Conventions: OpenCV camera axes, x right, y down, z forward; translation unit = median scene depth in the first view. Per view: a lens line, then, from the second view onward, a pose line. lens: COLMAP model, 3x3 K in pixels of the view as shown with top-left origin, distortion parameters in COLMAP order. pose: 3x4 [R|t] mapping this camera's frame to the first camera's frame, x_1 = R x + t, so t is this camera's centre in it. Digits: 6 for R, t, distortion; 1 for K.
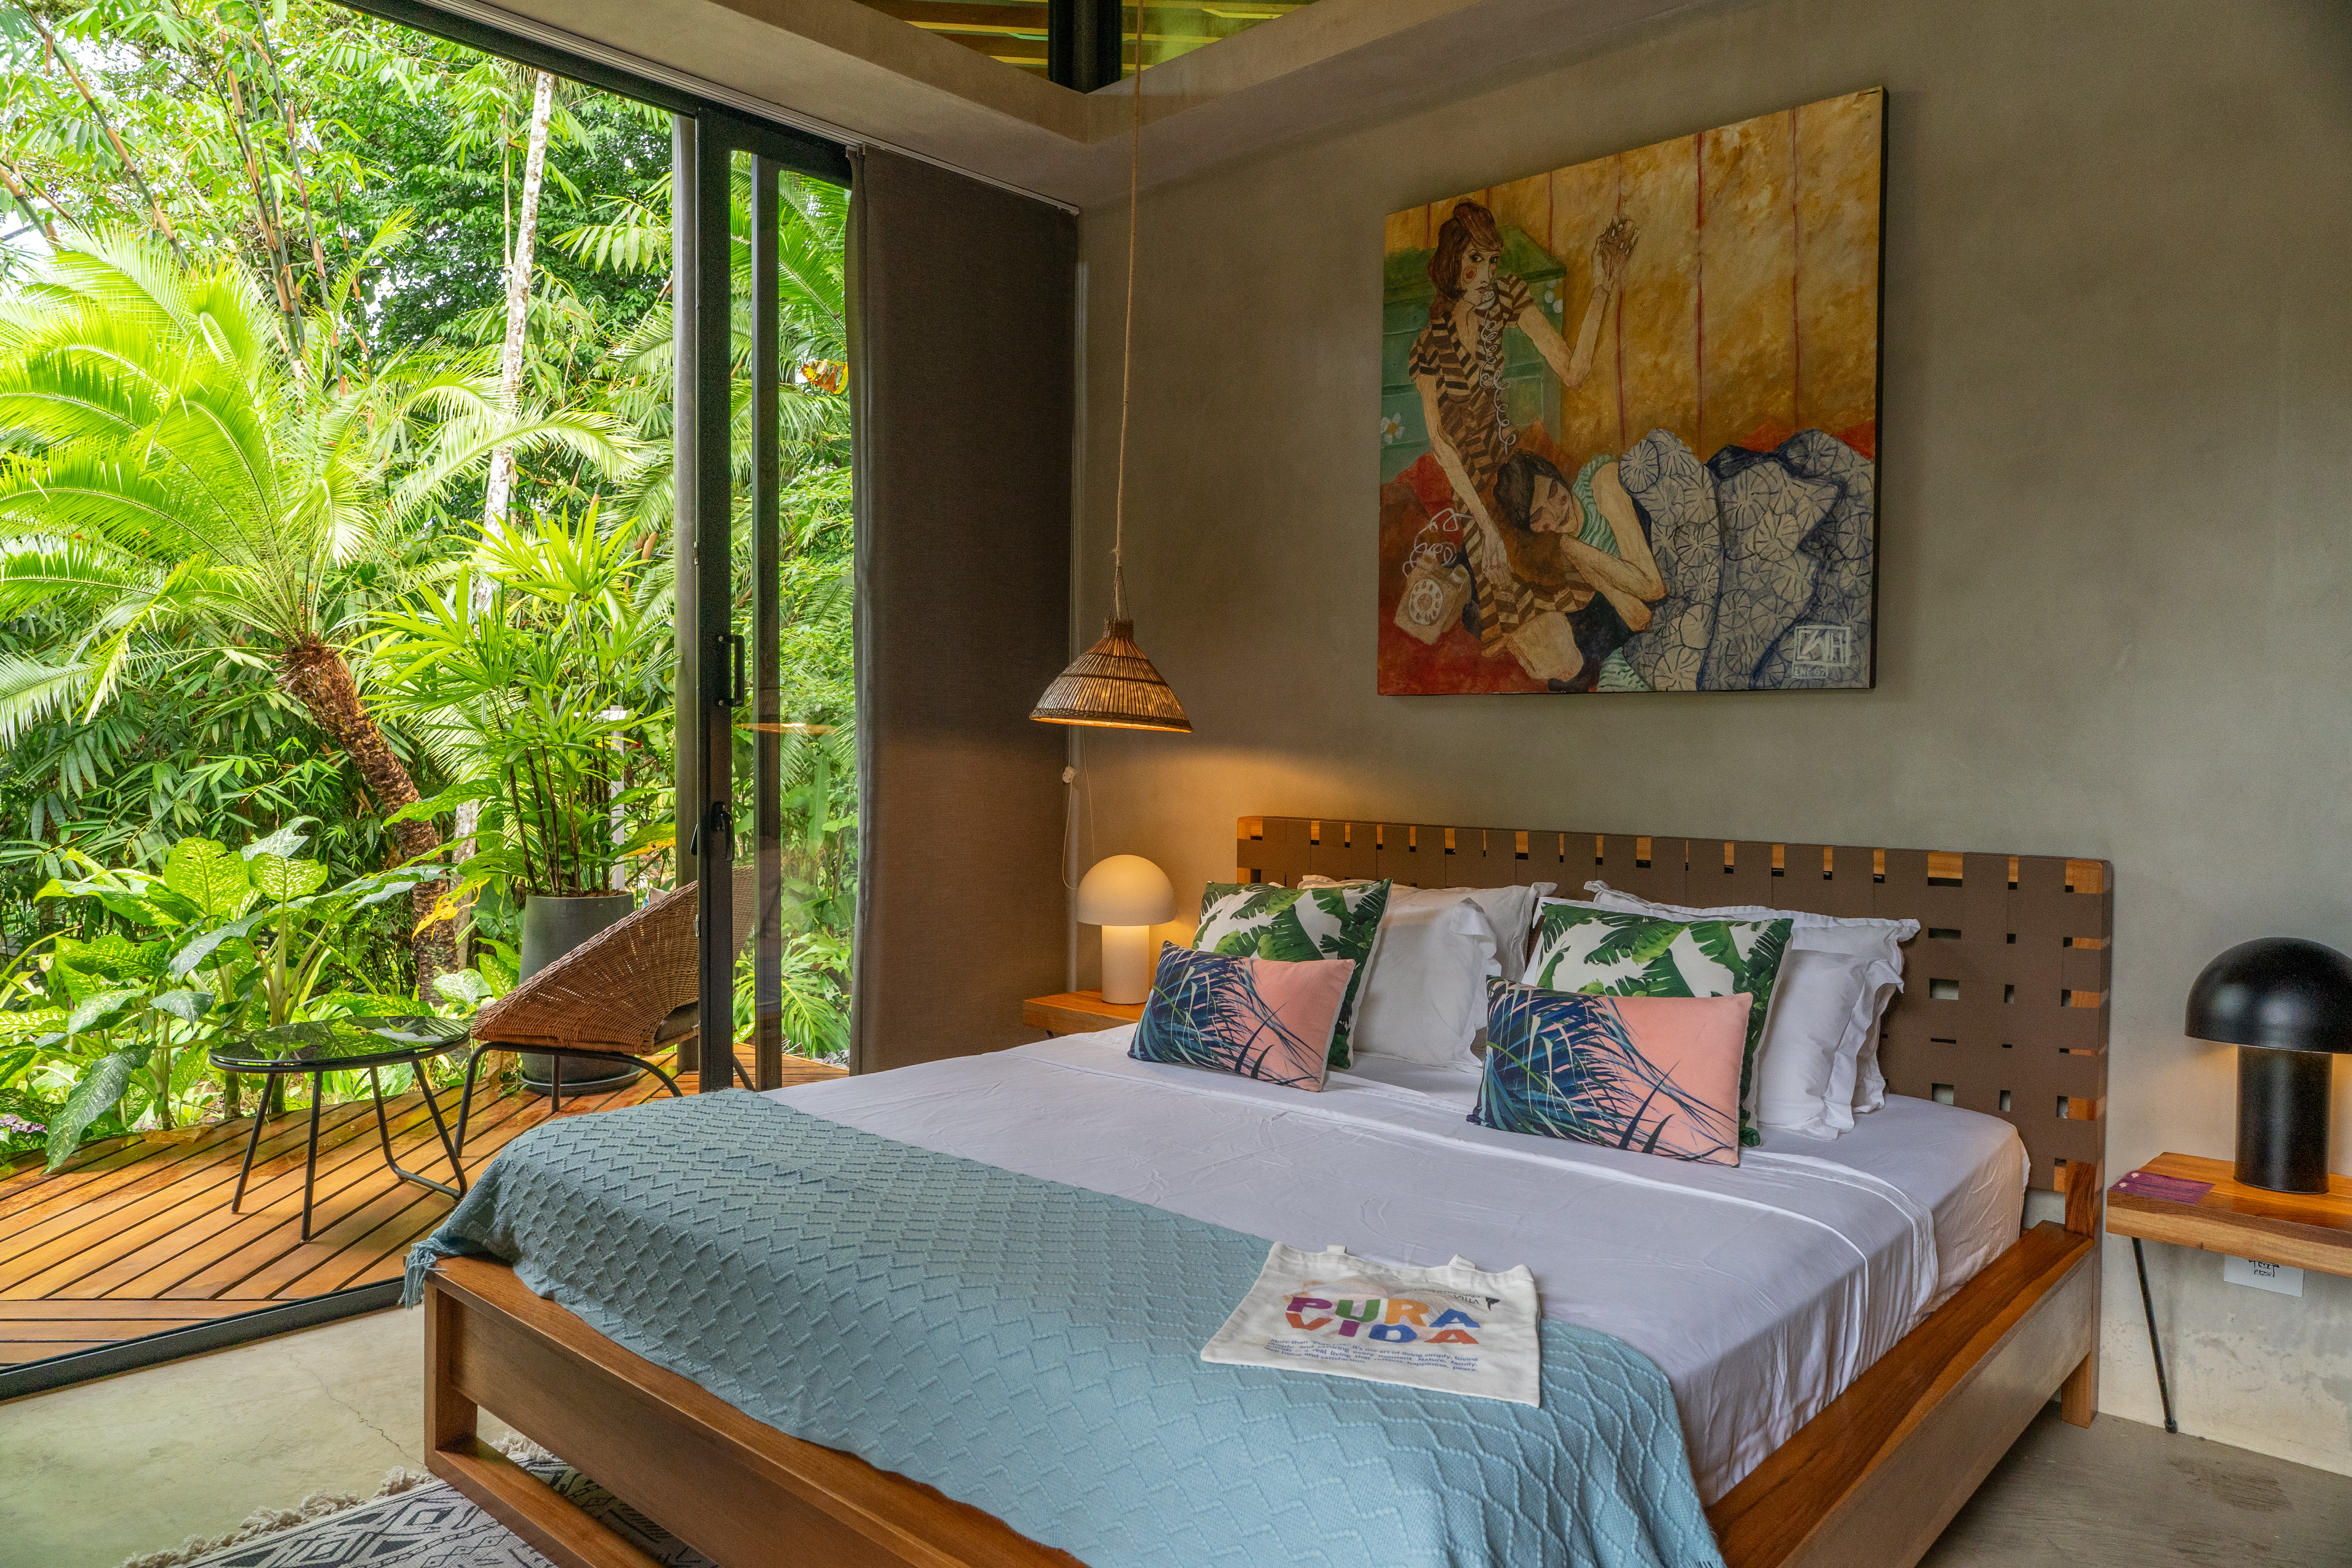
lens RADIAL K [[1556.8, 0, 1176.0], [0, 1556.8, 784.0], [0, 0, 1]] dist [-0.009006, 0.000051]
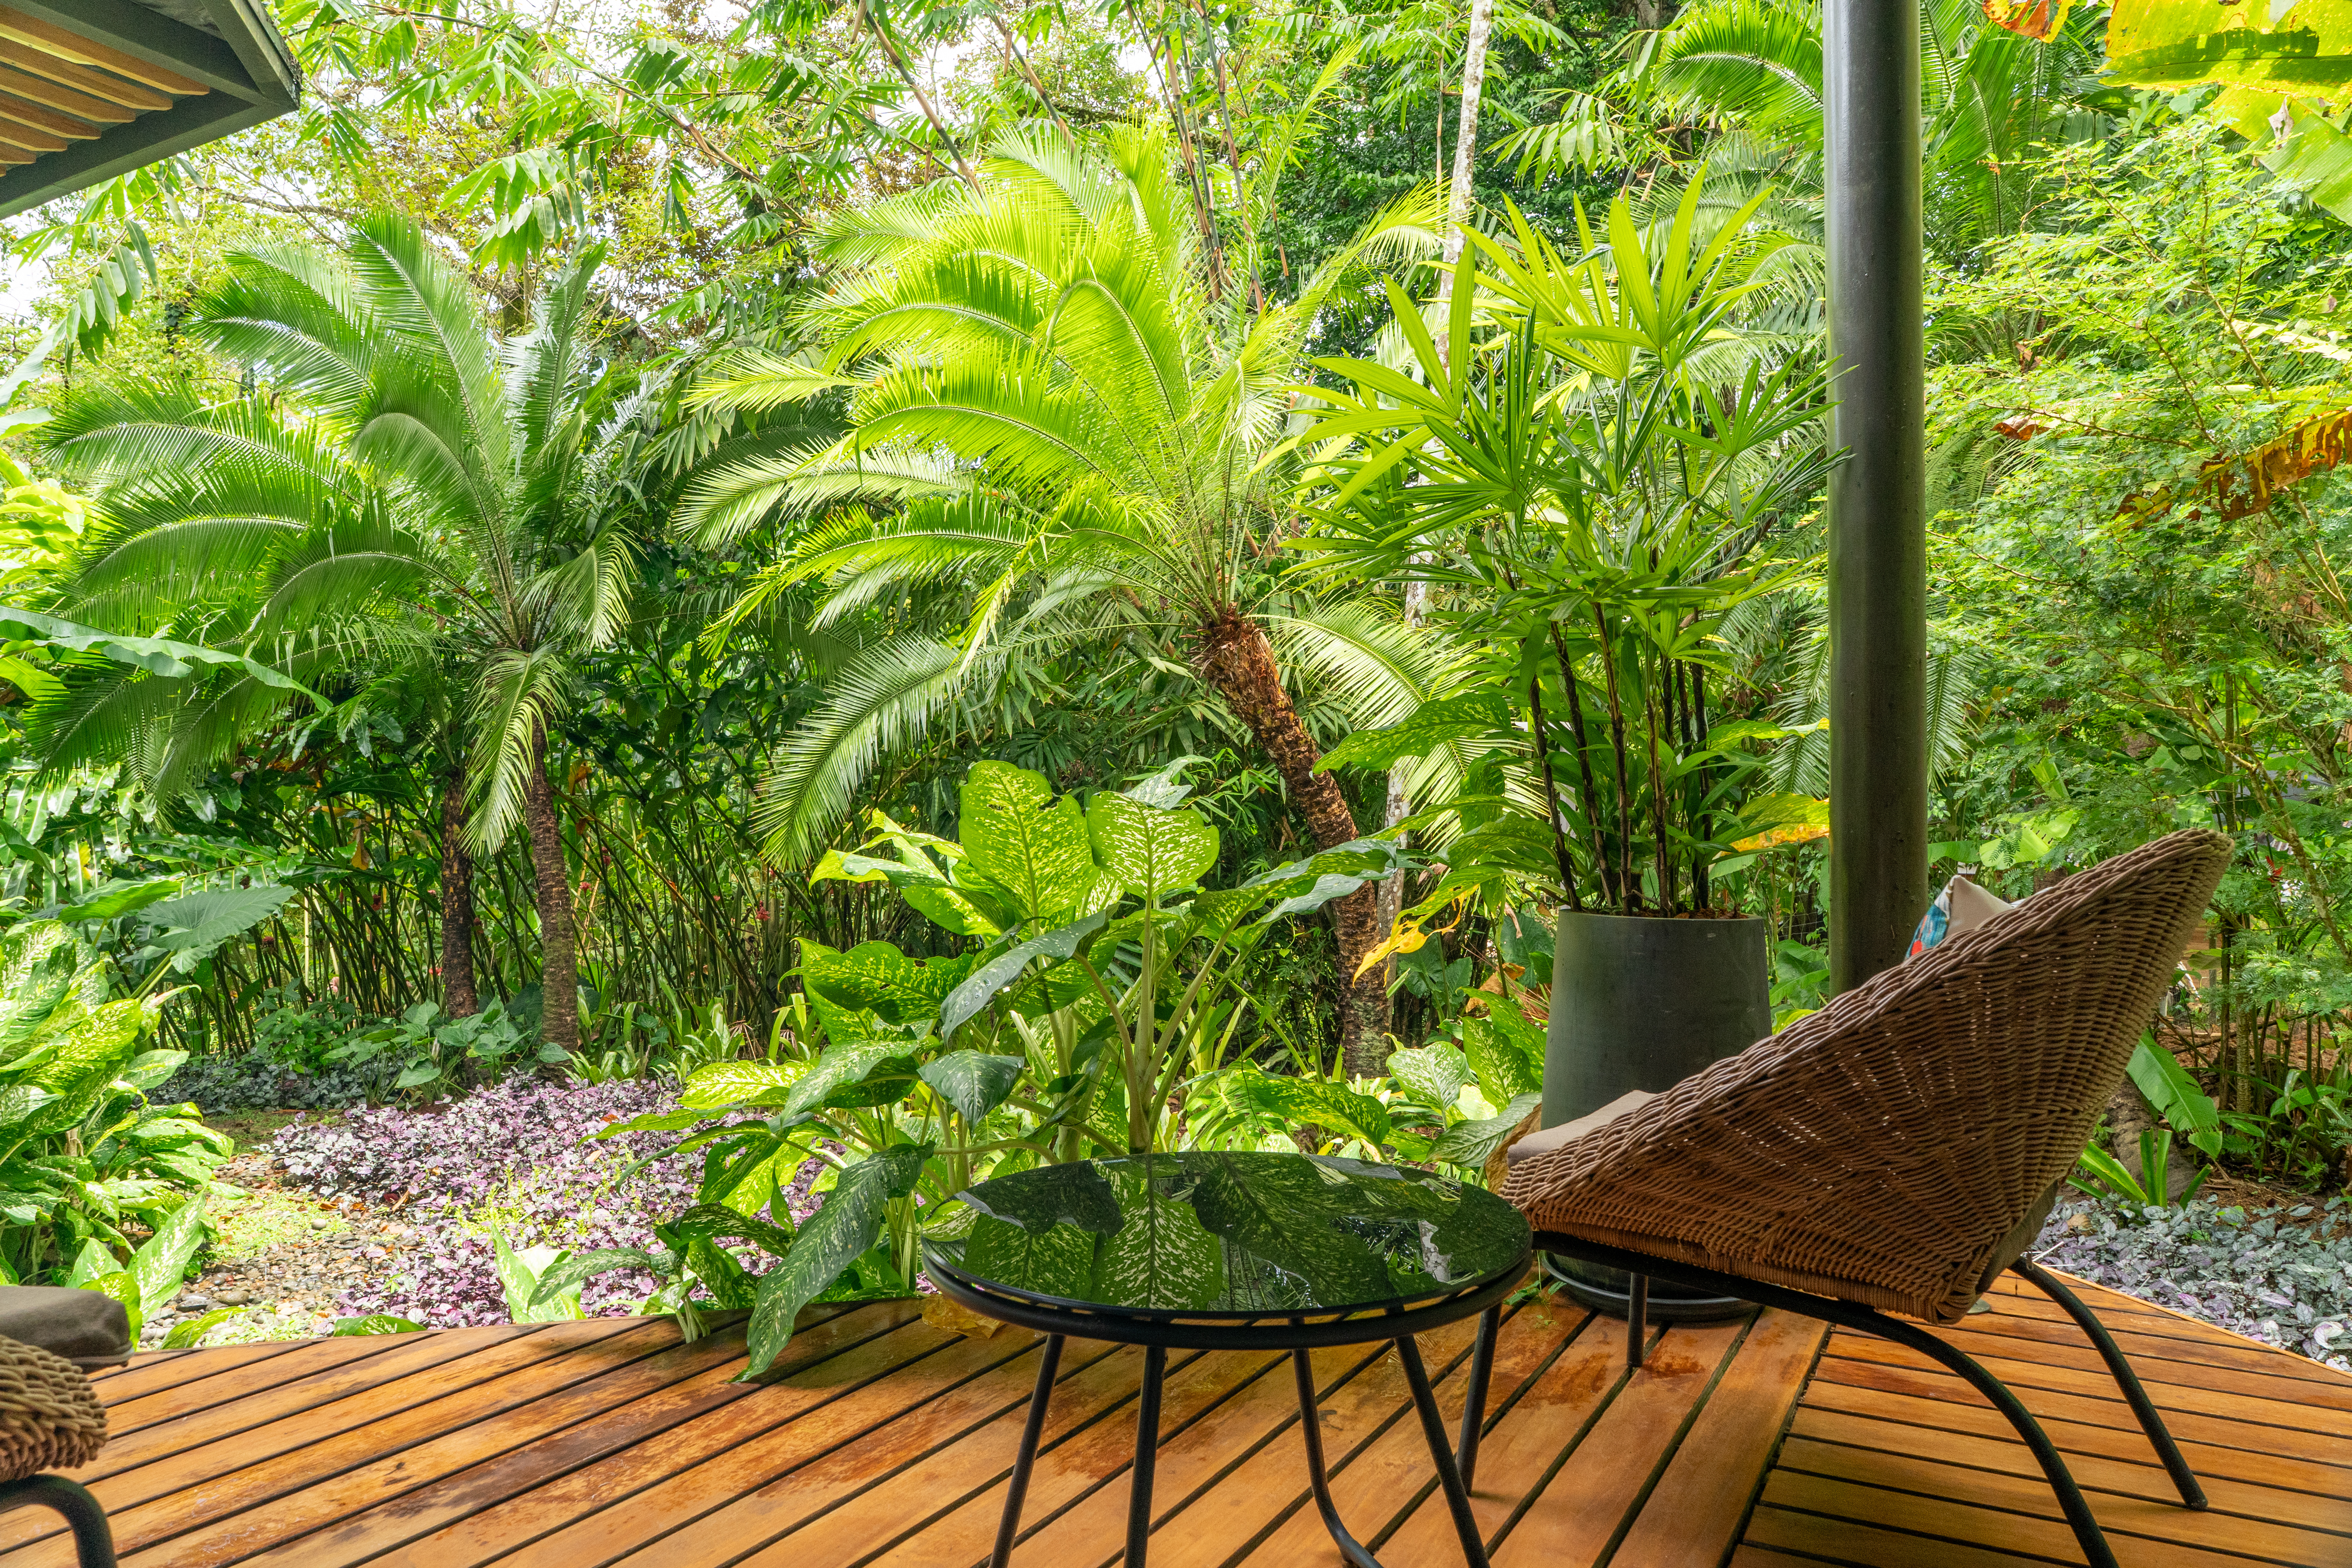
lens RADIAL K [[1556.8, 0, 1176.0], [0, 1556.8, 784.0], [0, 0, 1]] dist [-0.009006, 0.000051]
pose [[0.851171, -0.009408, -0.524804, -0.430596], [-0.015583, 0.998946, -0.043181, 0.090998], [0.524657, 0.044932, 0.850127, 0.829883]]
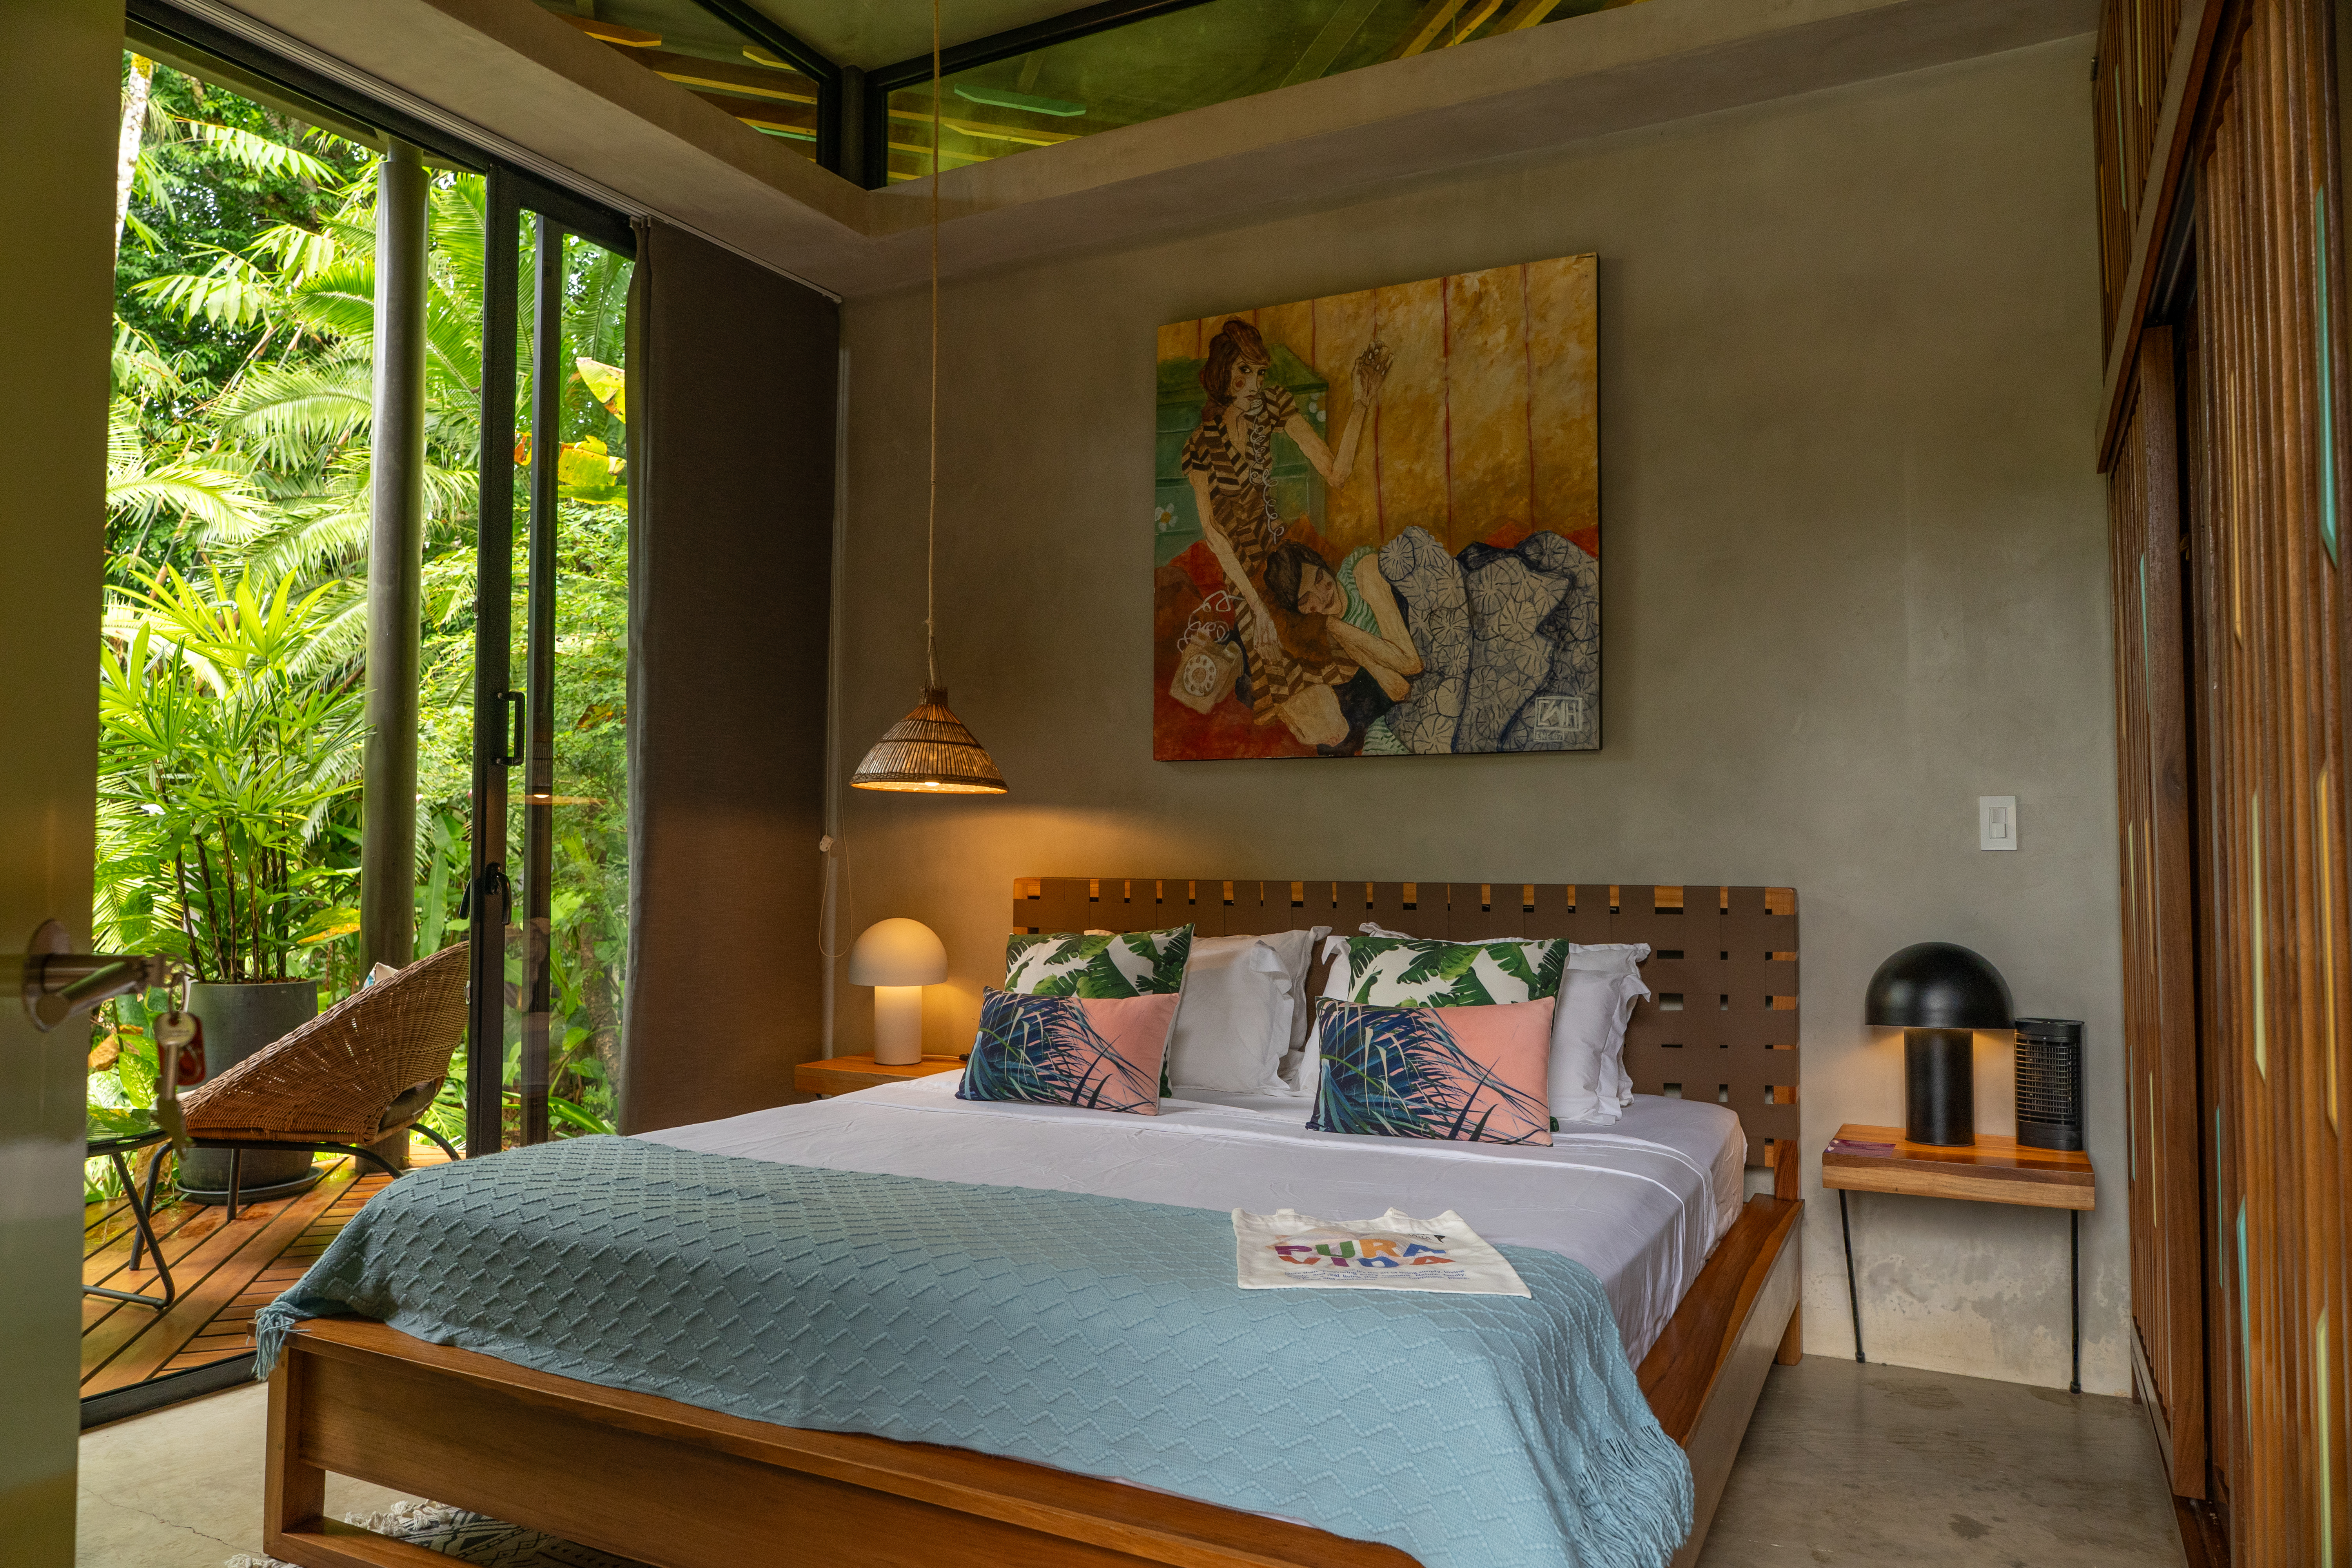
lens RADIAL K [[1556.8, 0, 1176.0], [0, 1556.8, 784.0], [0, 0, 1]] dist [-0.009006, 0.000051]
pose [[0.966706, 0.007110, 0.255789, -0.159319], [0.011015, 0.997531, -0.069357, 0.041144], [-0.255651, 0.069865, 0.964241, -0.051280]]
